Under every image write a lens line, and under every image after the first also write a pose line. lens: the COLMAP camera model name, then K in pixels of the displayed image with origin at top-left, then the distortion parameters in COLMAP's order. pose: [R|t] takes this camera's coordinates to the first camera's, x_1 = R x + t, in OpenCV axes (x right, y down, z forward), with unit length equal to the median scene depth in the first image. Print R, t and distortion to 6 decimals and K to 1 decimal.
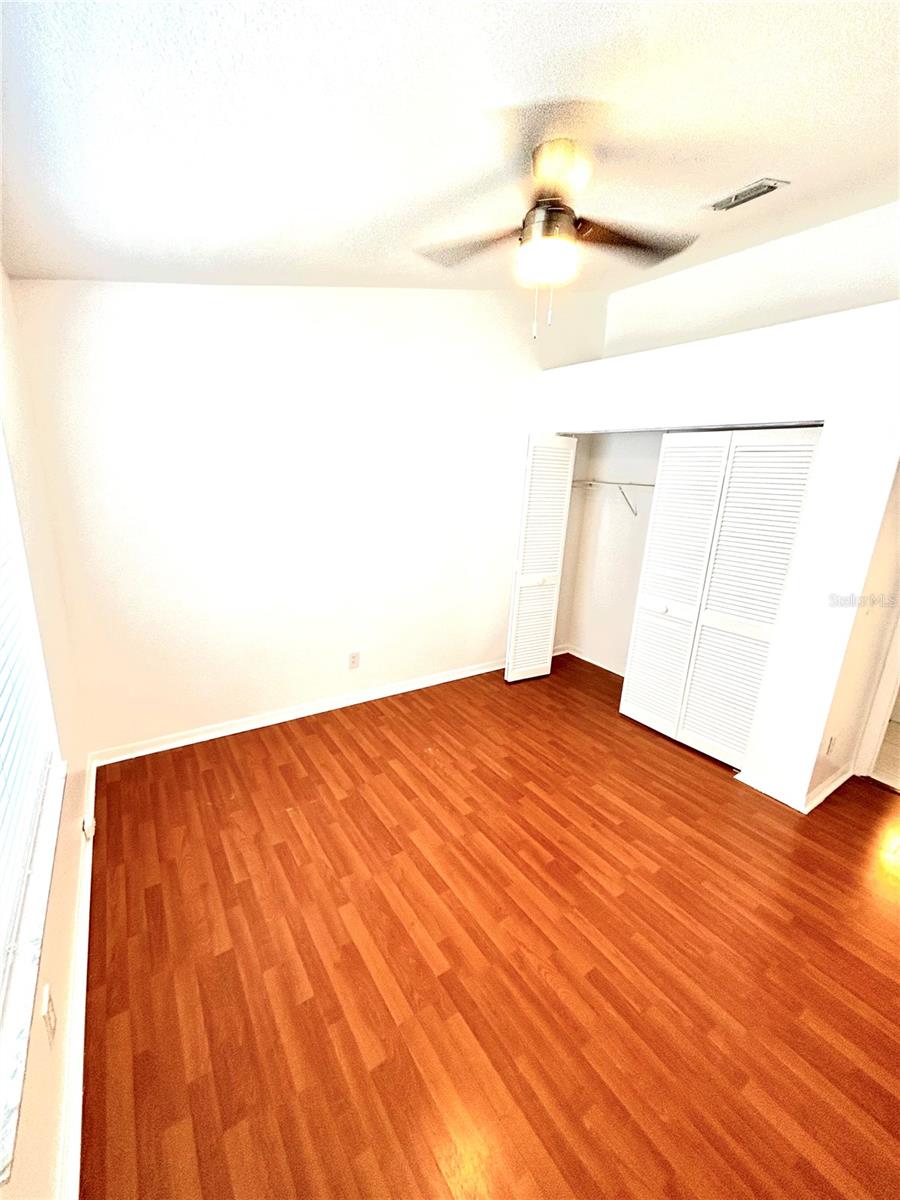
lens RADIAL K [[486.9, 0, 454.5], [0, 486.9, 600.2], [0, 0, 1]] dist [0.003521, 0.000117]
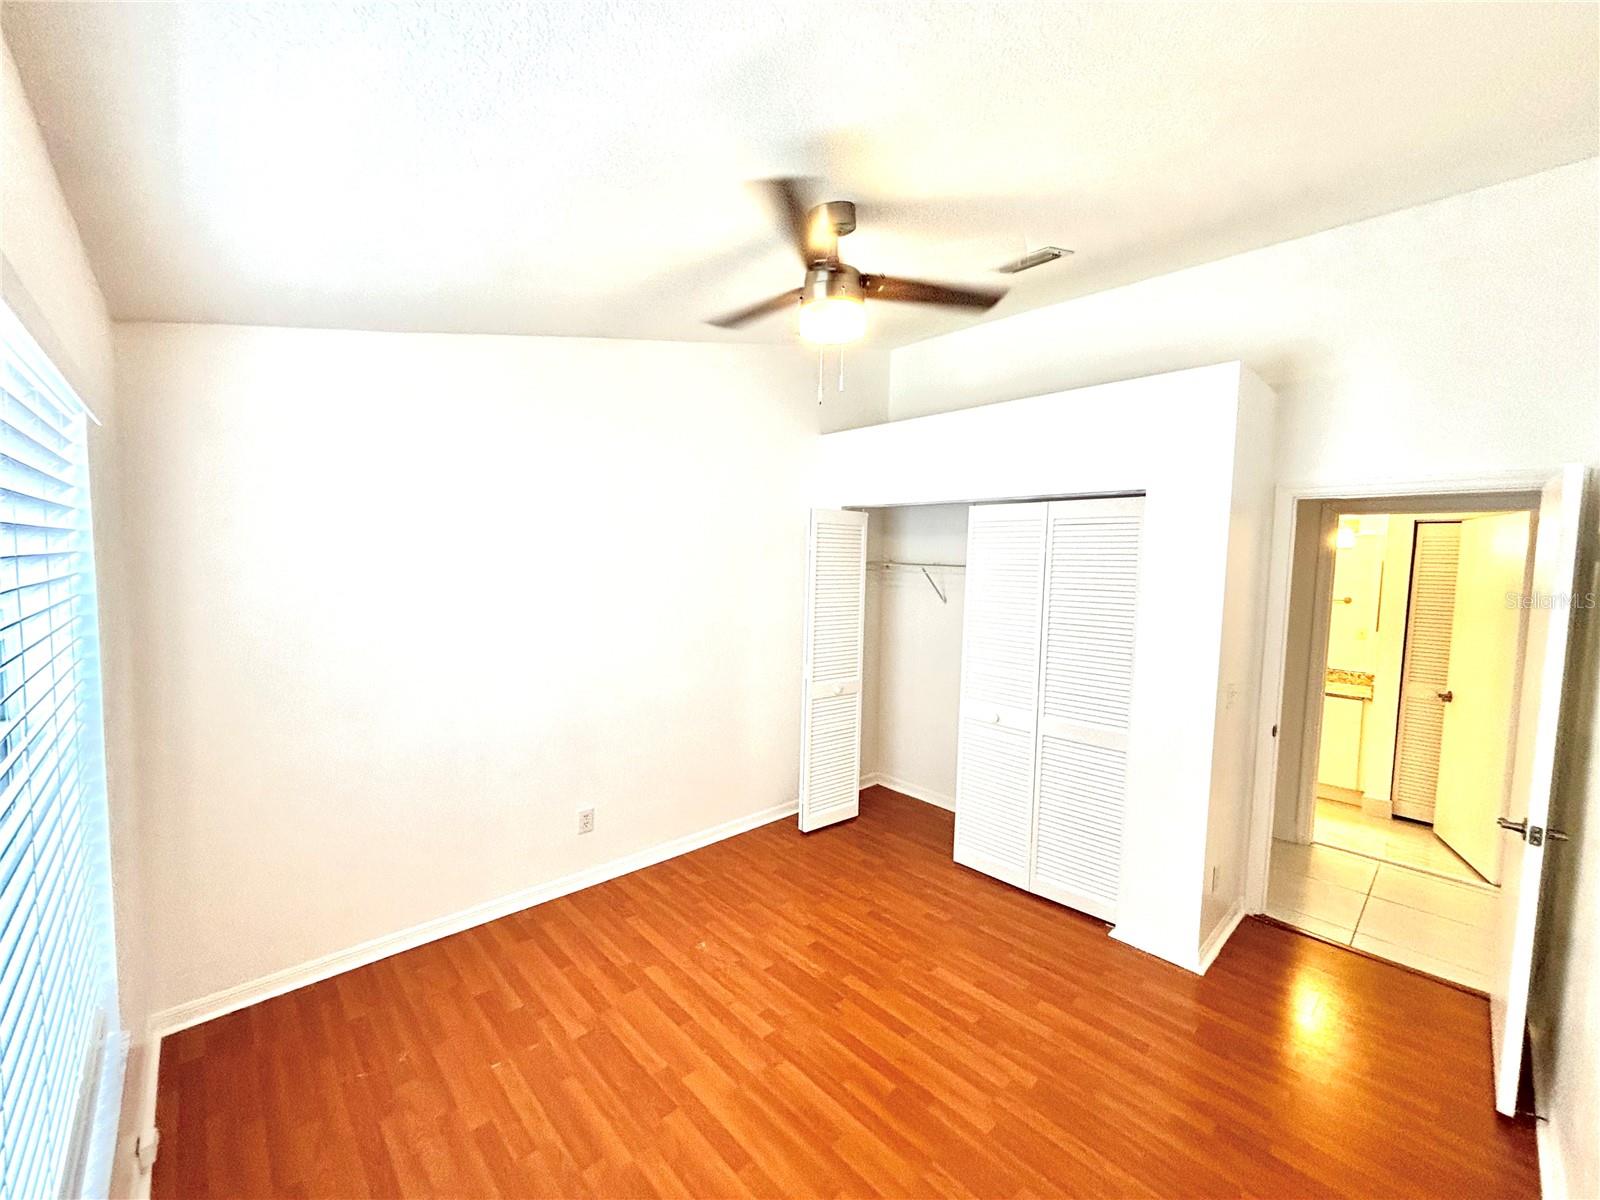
lens RADIAL K [[649.2, 0, 803.3], [0, 649.2, 603.5], [0, 0, 1]] dist [0.003521, 0.000117]
pose [[0.987835, -0.039385, 0.150435, -0.039465], [0.065587, 0.982663, -0.173412, -0.002671], [-0.140997, 0.181169, 0.973292, -0.021181]]
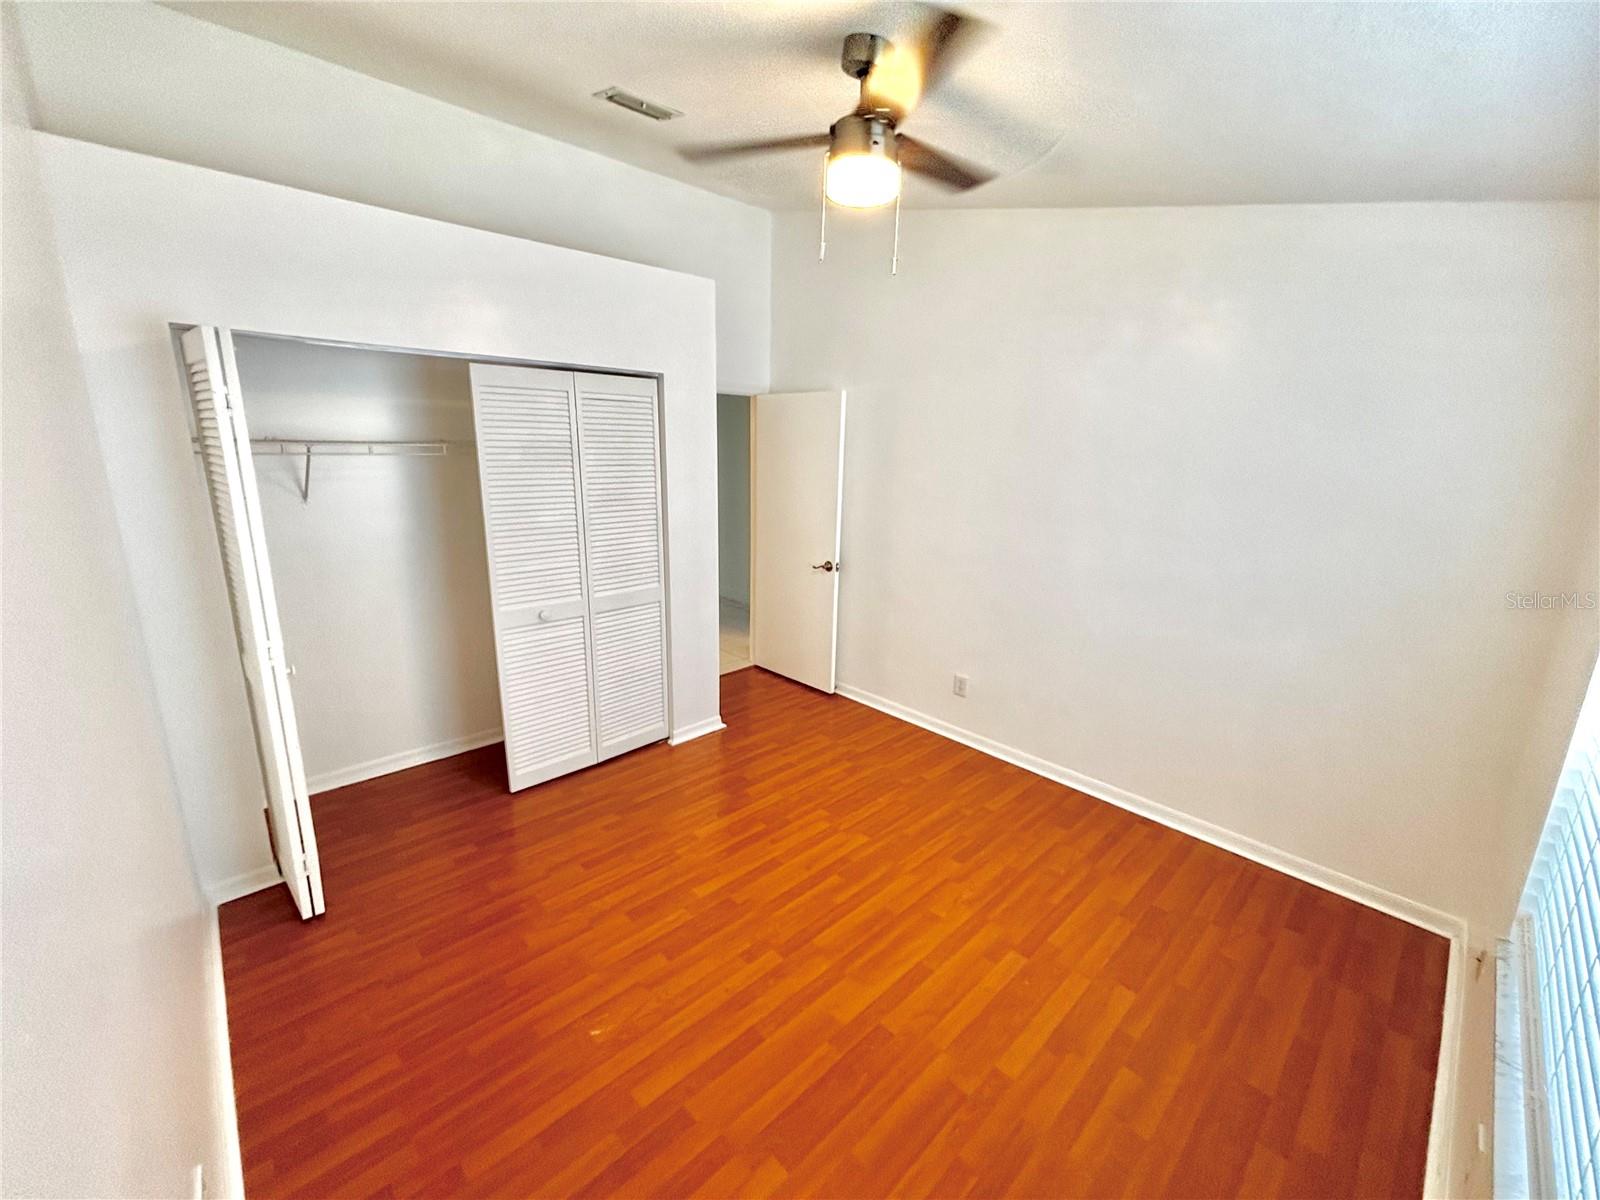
lens RADIAL K [[649.2, 0, 794.9], [0, 649.2, 599.8], [0, 0, 1]] dist [0.003521, 0.000117]
pose [[-0.148295, -0.289394, 0.945653, -0.714439], [0.227124, 0.920700, 0.317375, -0.304048], [-0.962509, 0.261845, -0.070807, 0.966833]]
